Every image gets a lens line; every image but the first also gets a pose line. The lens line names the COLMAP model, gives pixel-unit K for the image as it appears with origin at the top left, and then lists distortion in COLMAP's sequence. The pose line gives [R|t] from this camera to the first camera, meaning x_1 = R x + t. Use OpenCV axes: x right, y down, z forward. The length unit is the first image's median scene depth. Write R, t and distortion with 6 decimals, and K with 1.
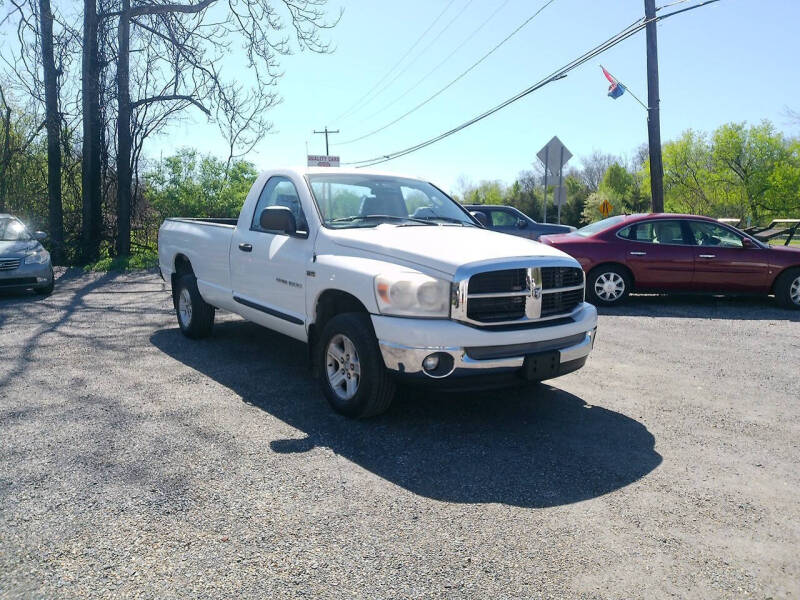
lens RADIAL K [[612.0, 0, 400.0], [0, 612.0, 300.0], [0, 0, 1]] dist [0.087416, -0.138463]
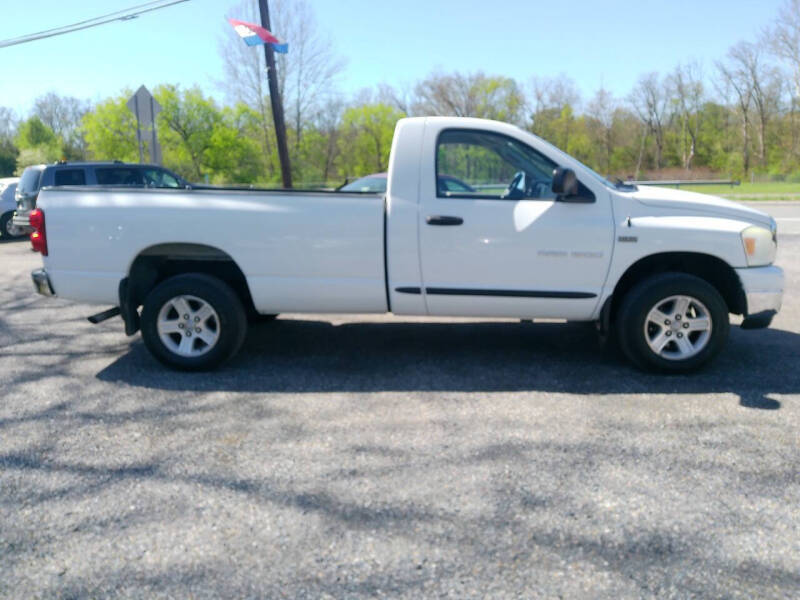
lens RADIAL K [[624.8, 0, 400.0], [0, 624.8, 300.0], [0, 0, 1]] dist [0.066229, -0.139180]
pose [[0.631387, -0.162410, 0.758270, -0.543633], [0.115810, 0.986605, 0.114884, -0.050185], [-0.766772, 0.015279, 0.641738, 0.324277]]
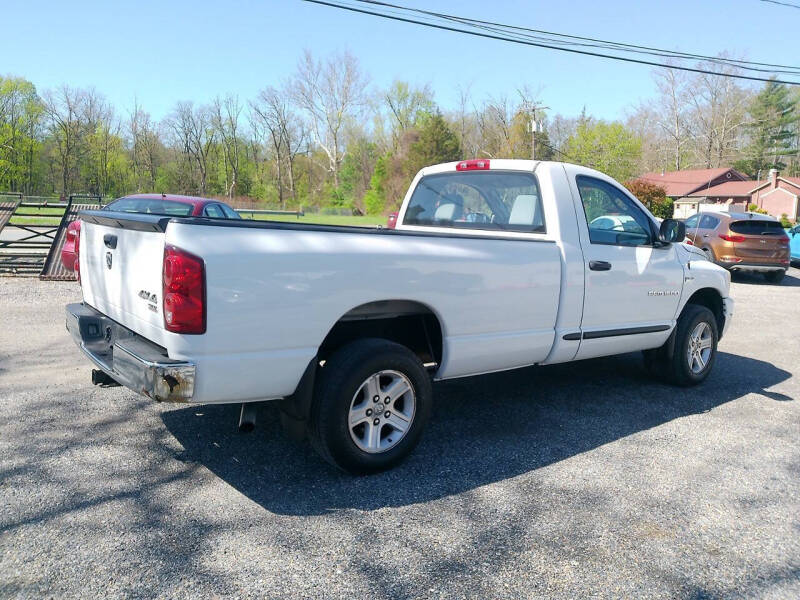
lens RADIAL K [[618.0, 0, 400.0], [0, 618.0, 300.0], [0, 0, 1]] dist [0.051419, -0.074223]
pose [[-0.035312, -0.153150, 0.987572, -0.628363], [0.083103, 0.984316, 0.155617, -0.113850], [-0.995915, 0.087565, -0.022031, 0.773640]]
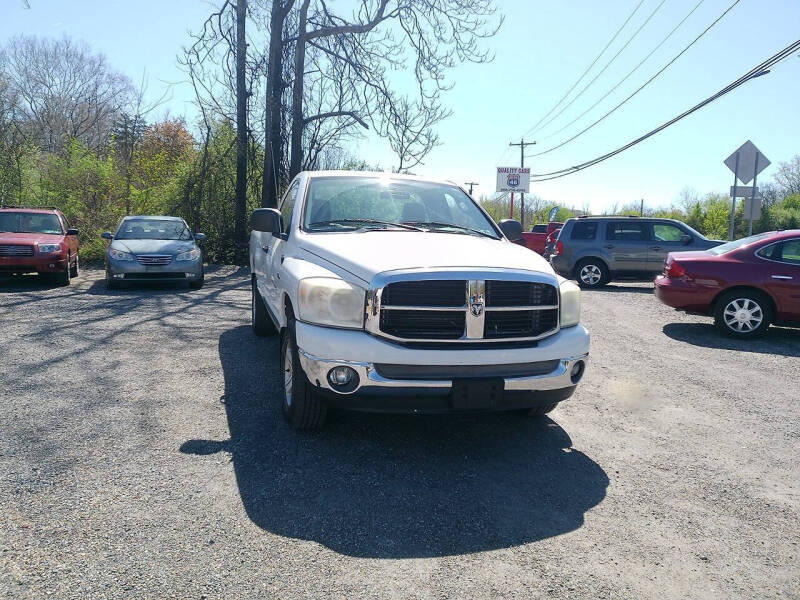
lens RADIAL K [[607.3, 0, 400.0], [0, 607.3, 300.0], [0, 0, 1]] dist [0.091711, -0.136459]
pose [[0.944845, 0.061255, -0.321738, 0.176229], [-0.067440, 0.997690, -0.008102, -0.004643], [0.320499, 0.029353, 0.946794, 0.068482]]
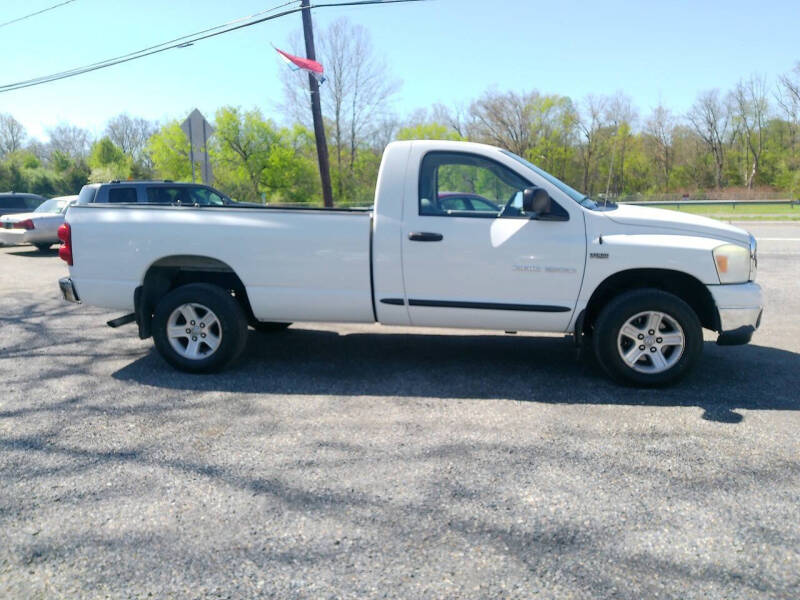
lens RADIAL K [[621.4, 0, 400.0], [0, 621.4, 300.0], [0, 0, 1]] dist [0.073247, -0.145642]
pose [[0.696304, -0.130995, 0.705692, -0.530185], [0.107089, 0.991160, 0.078321, -0.042231], [-0.709713, 0.021037, 0.704177, 0.261635]]
